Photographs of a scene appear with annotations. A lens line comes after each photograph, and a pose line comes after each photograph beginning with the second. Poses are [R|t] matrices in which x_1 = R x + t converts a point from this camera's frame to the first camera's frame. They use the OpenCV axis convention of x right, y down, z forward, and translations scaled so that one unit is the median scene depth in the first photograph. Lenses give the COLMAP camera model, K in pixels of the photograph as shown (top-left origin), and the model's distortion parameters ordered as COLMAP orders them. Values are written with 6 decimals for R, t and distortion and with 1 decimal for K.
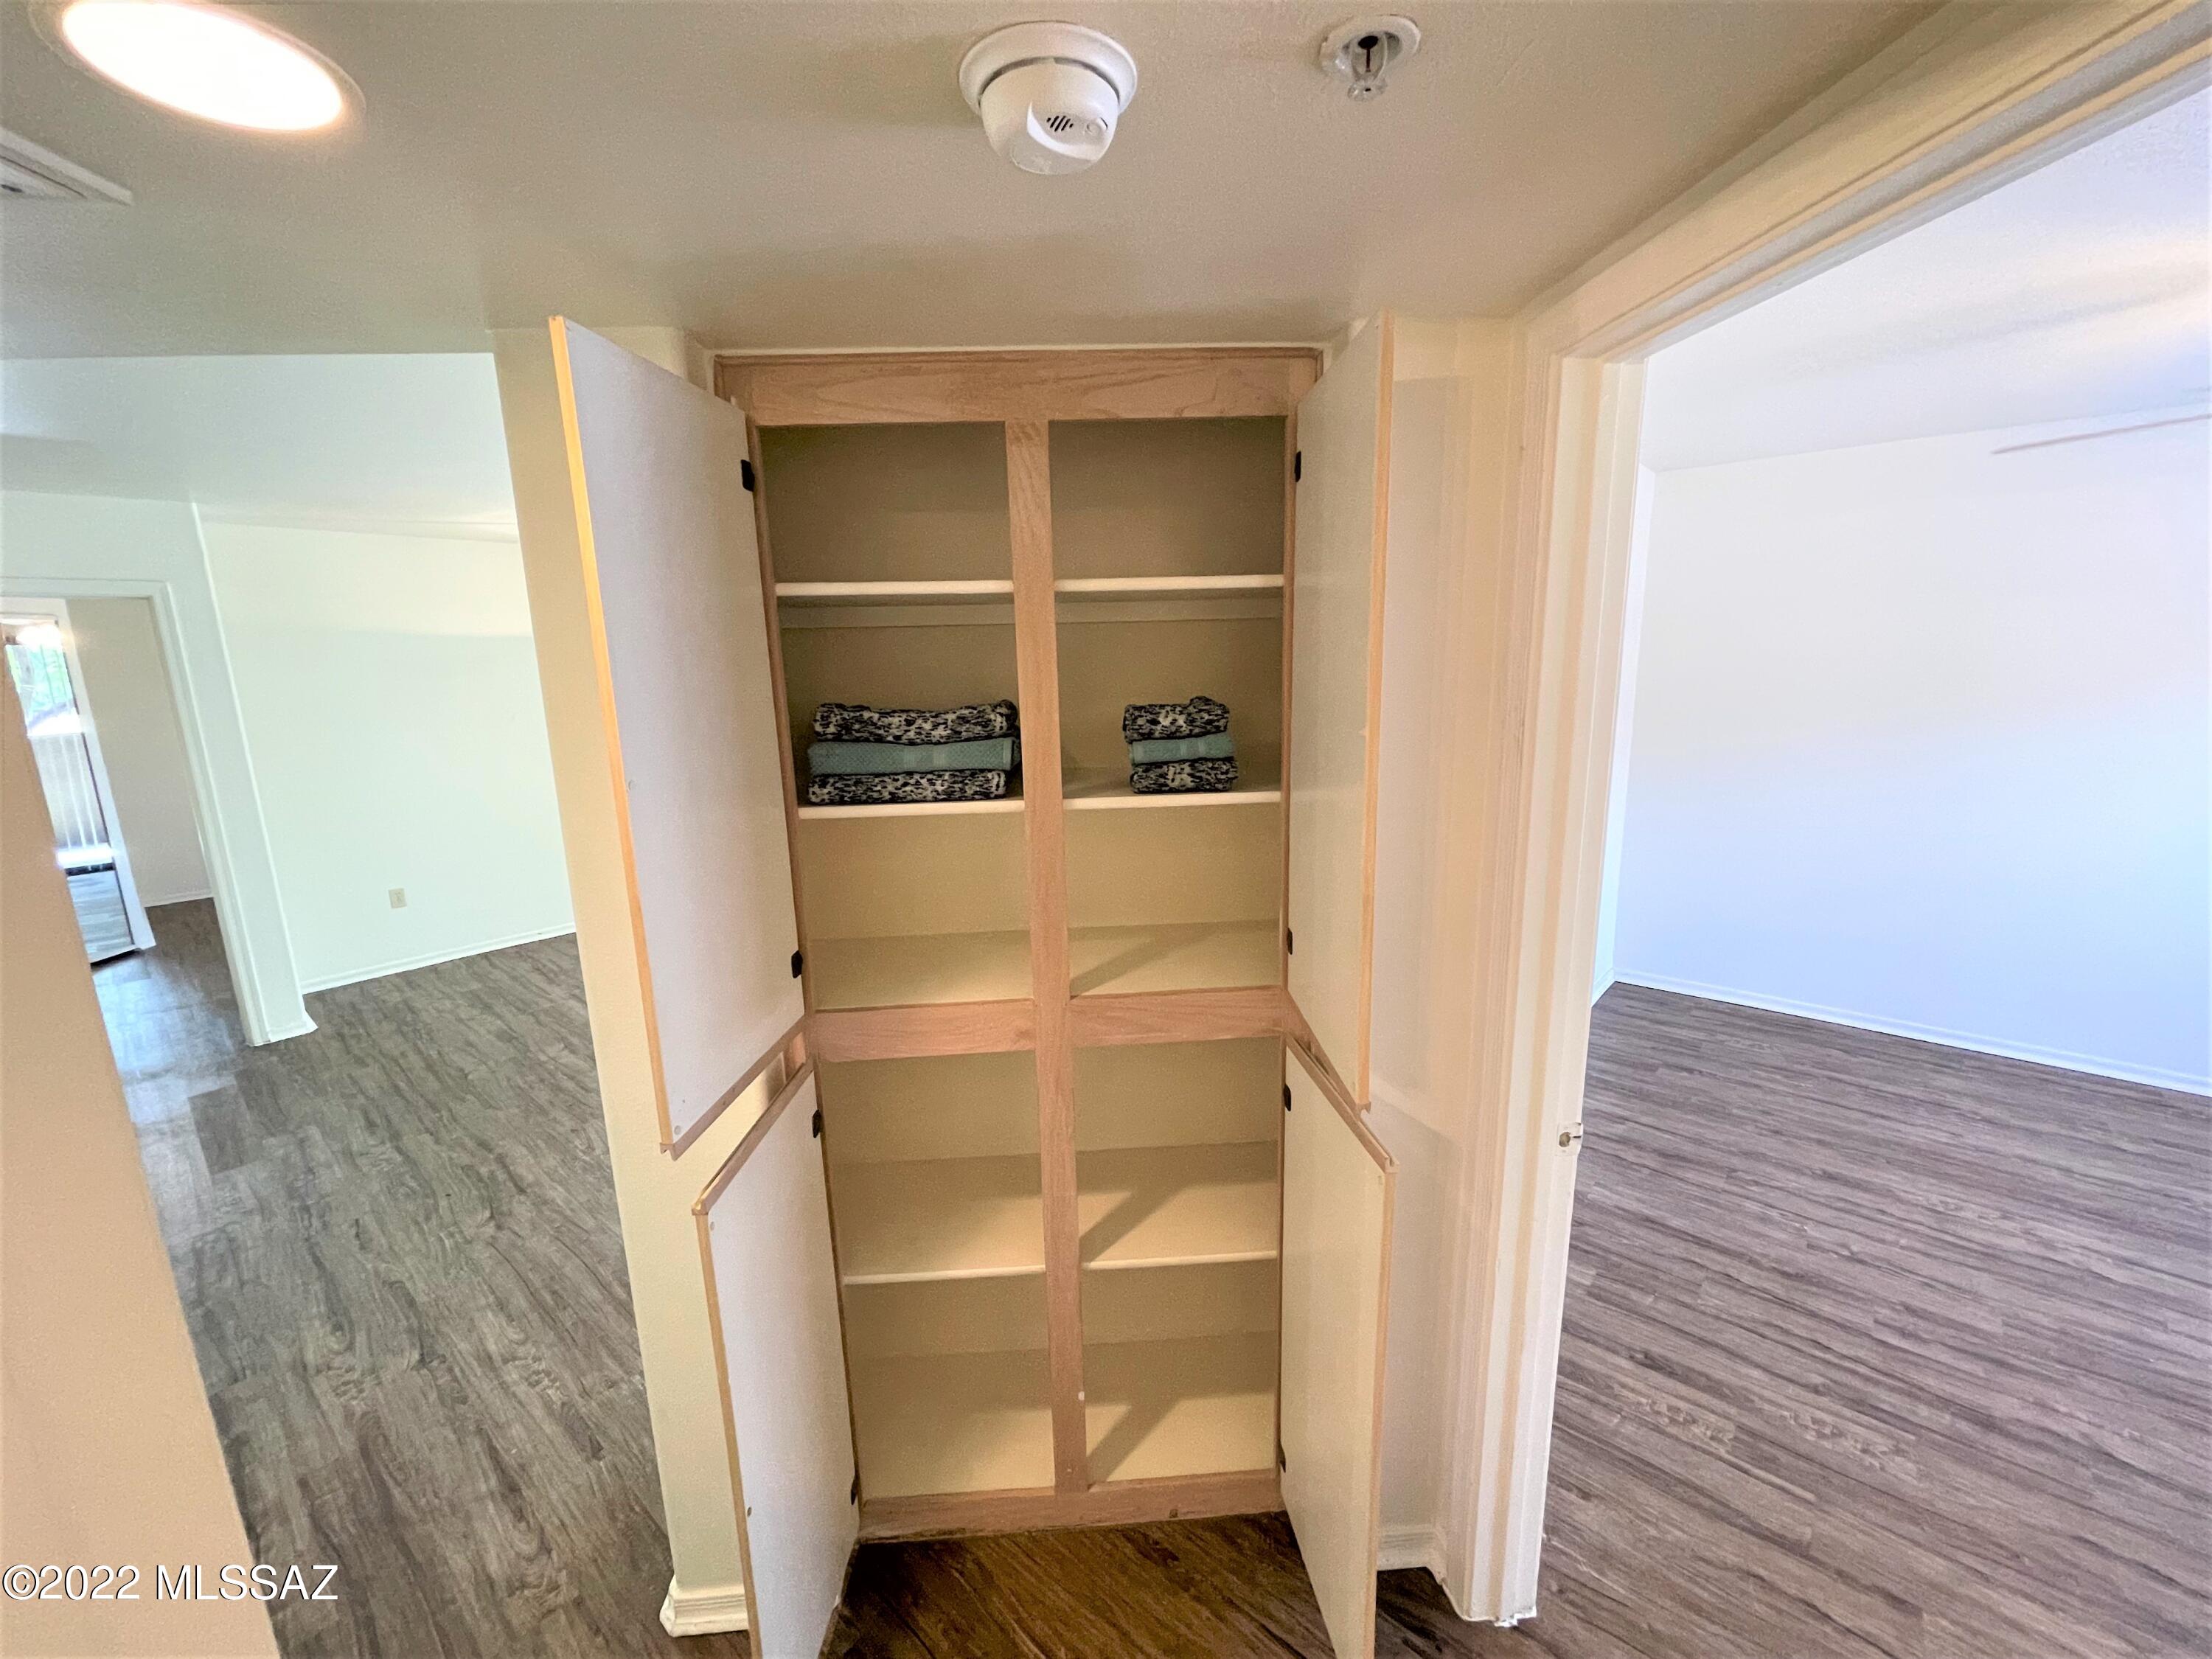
lens RADIAL K [[887.3, 0, 1103.8], [0, 887.3, 833.8], [0, 0, 1]] dist [0.000687, -0.002316]
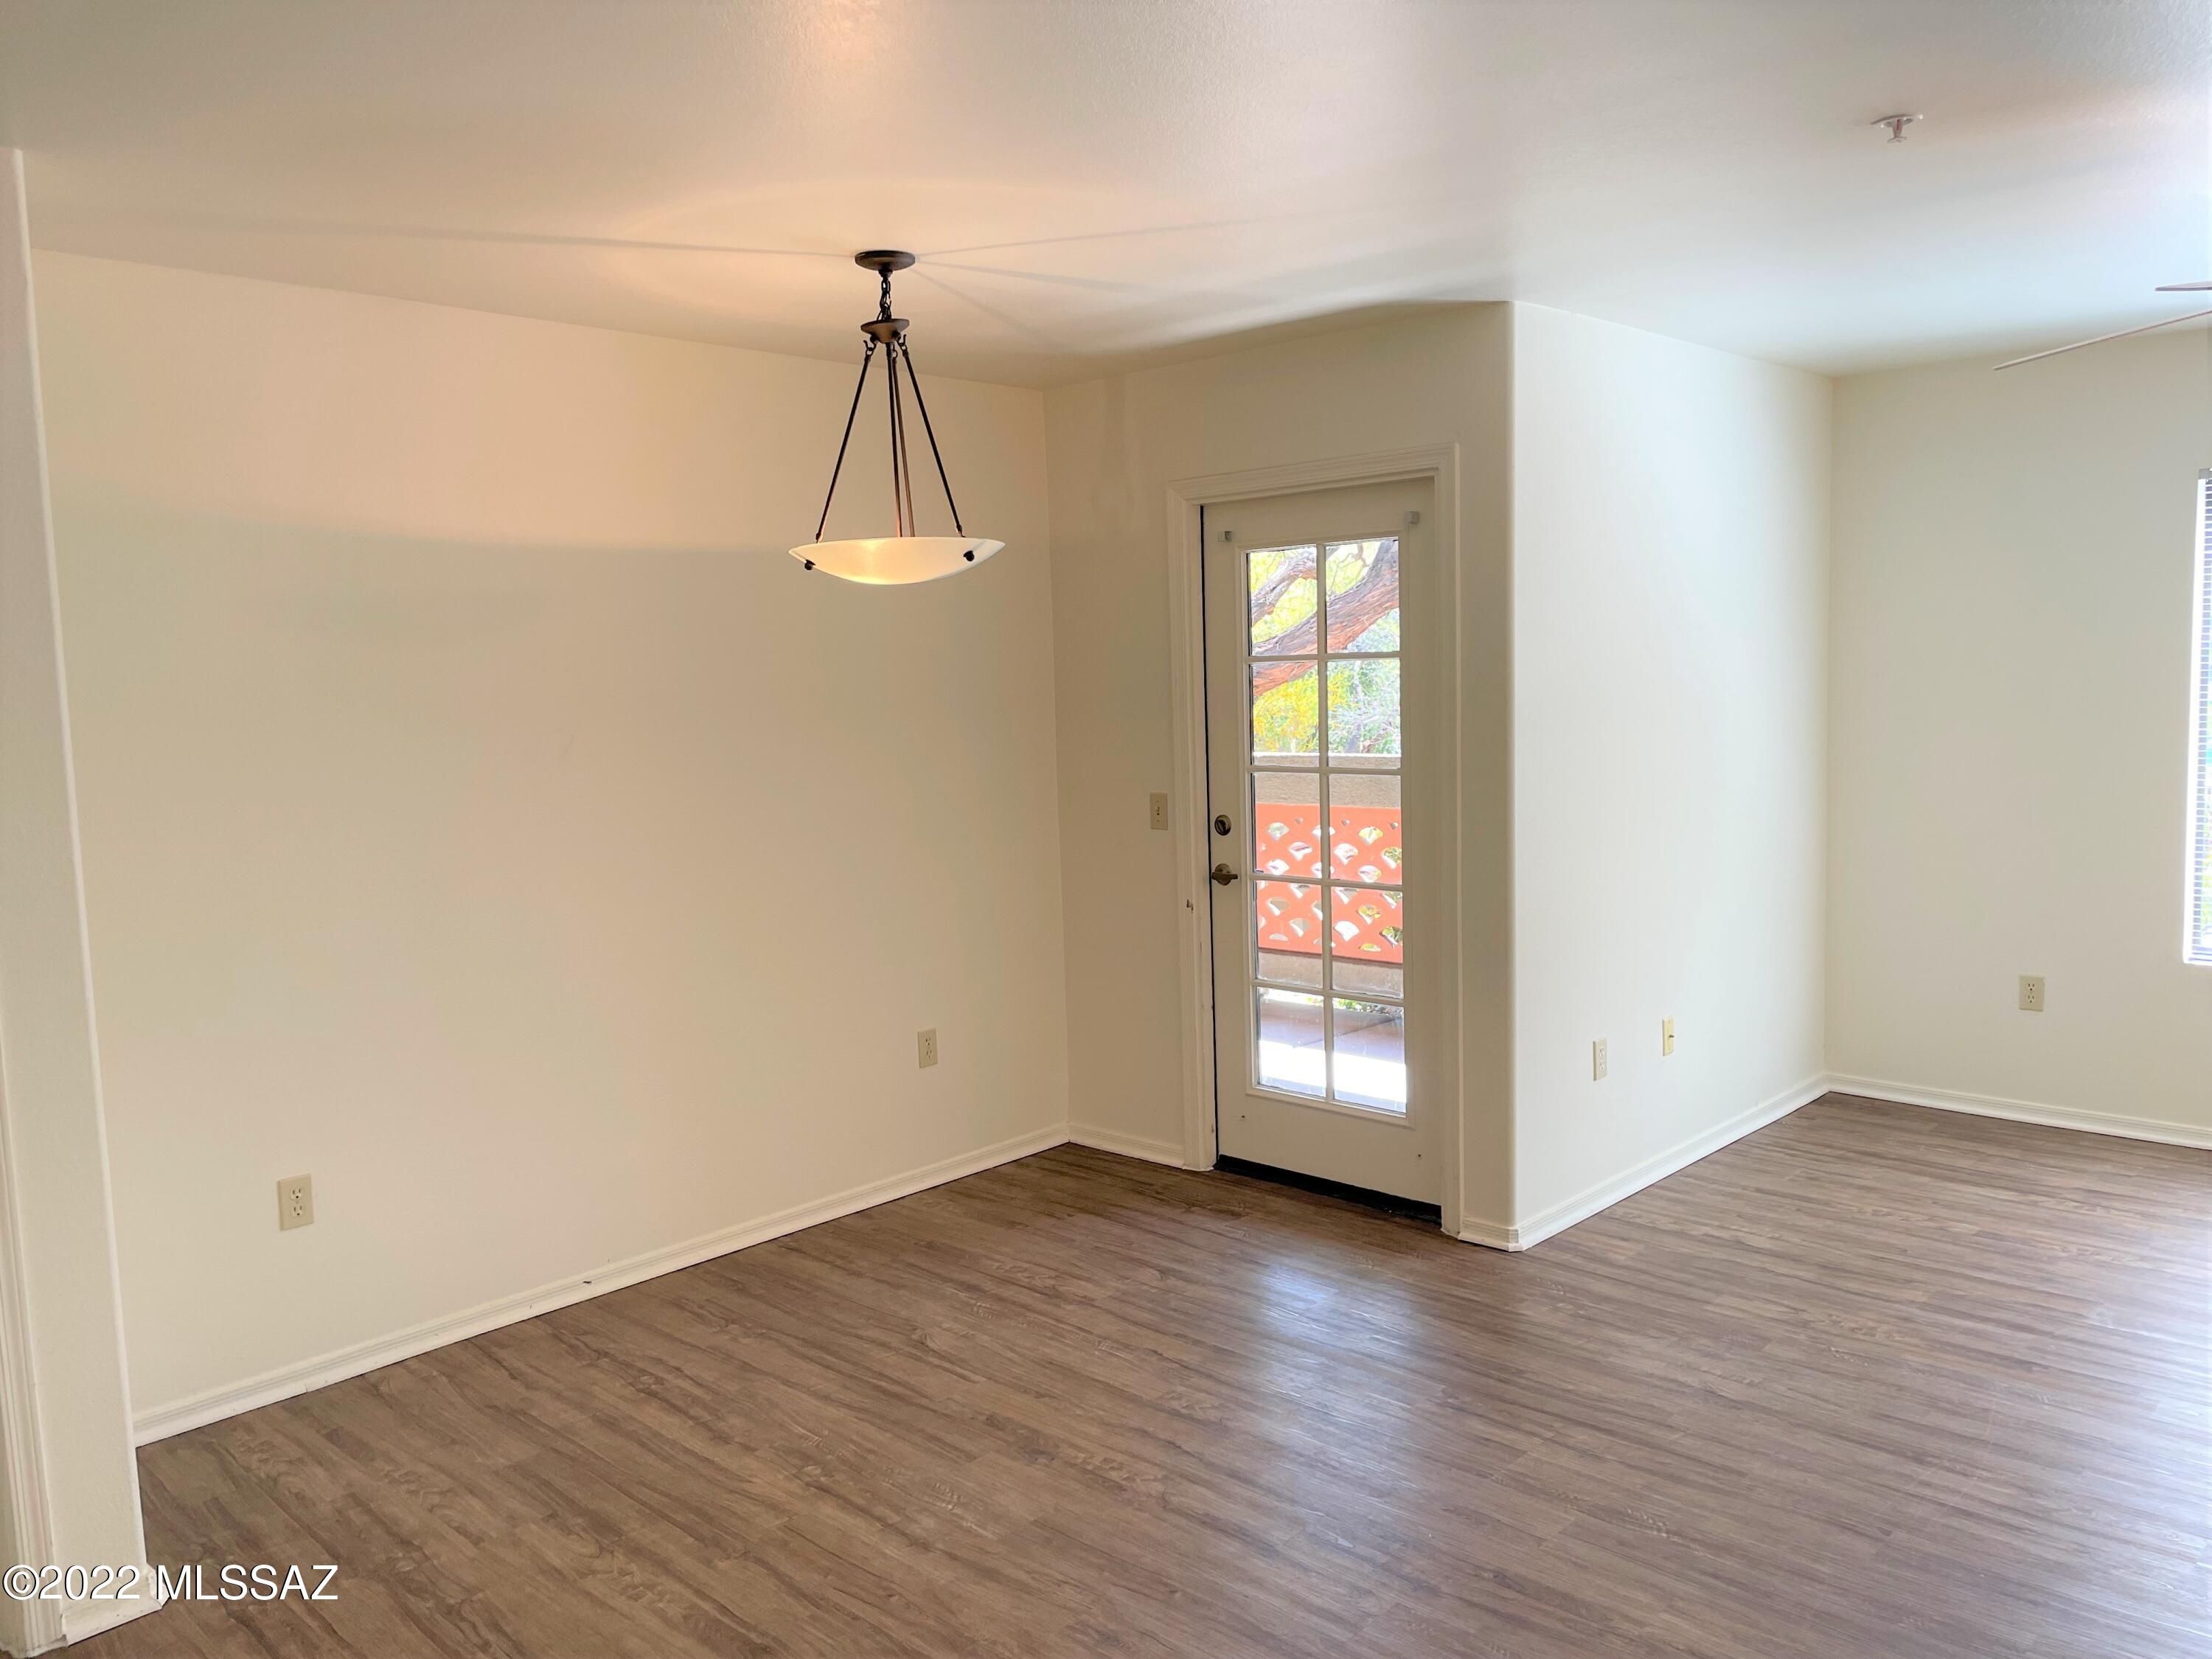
lens RADIAL K [[1668.1, 0, 1108.2], [0, 1668.1, 834.9], [0, 0, 1]] dist [0.102109, -0.132390]
pose [[0.999222, 0.001635, -0.039401, -0.773942], [-0.005335, 0.995559, -0.093992, -0.037157], [0.039073, 0.094129, 0.994793, 0.487250]]
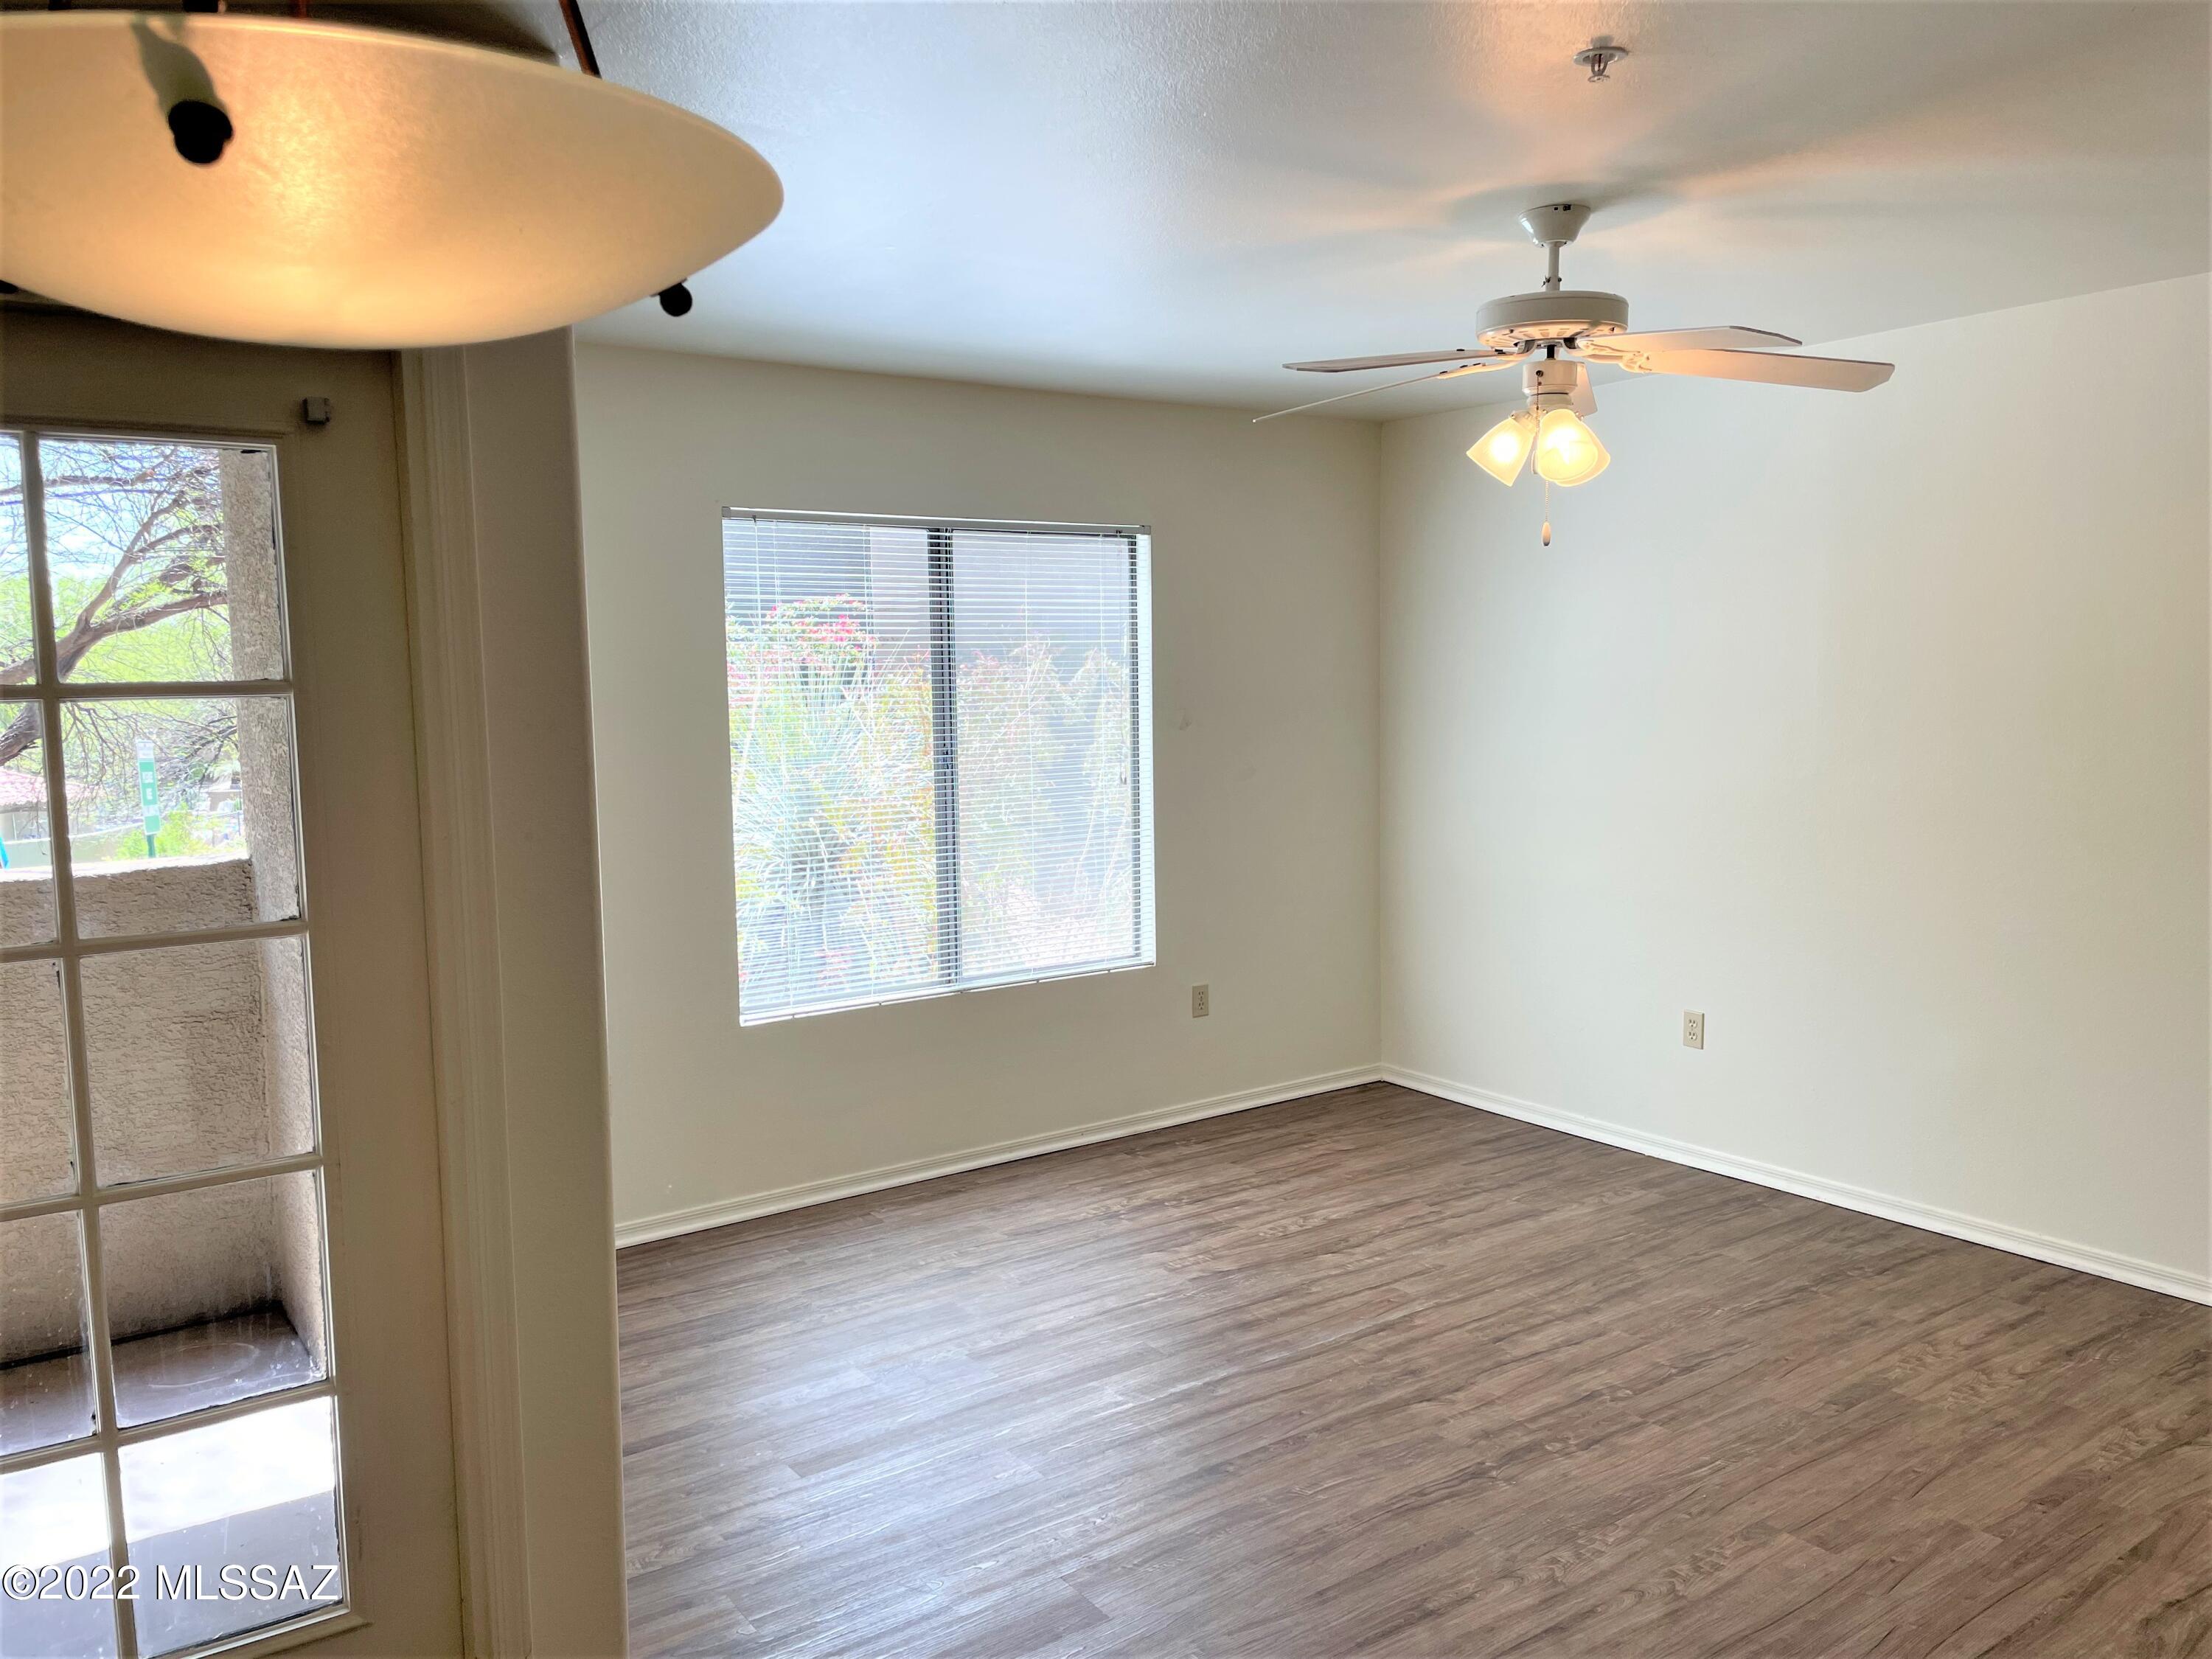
lens RADIAL K [[1668.1, 0, 1108.2], [0, 1668.1, 834.9], [0, 0, 1]] dist [0.102109, -0.132390]
pose [[0.231946, -0.075923, 0.969761, -1.271132], [0.200679, 0.979238, 0.028667, -0.252545], [-0.951803, 0.187961, 0.242367, 1.597387]]
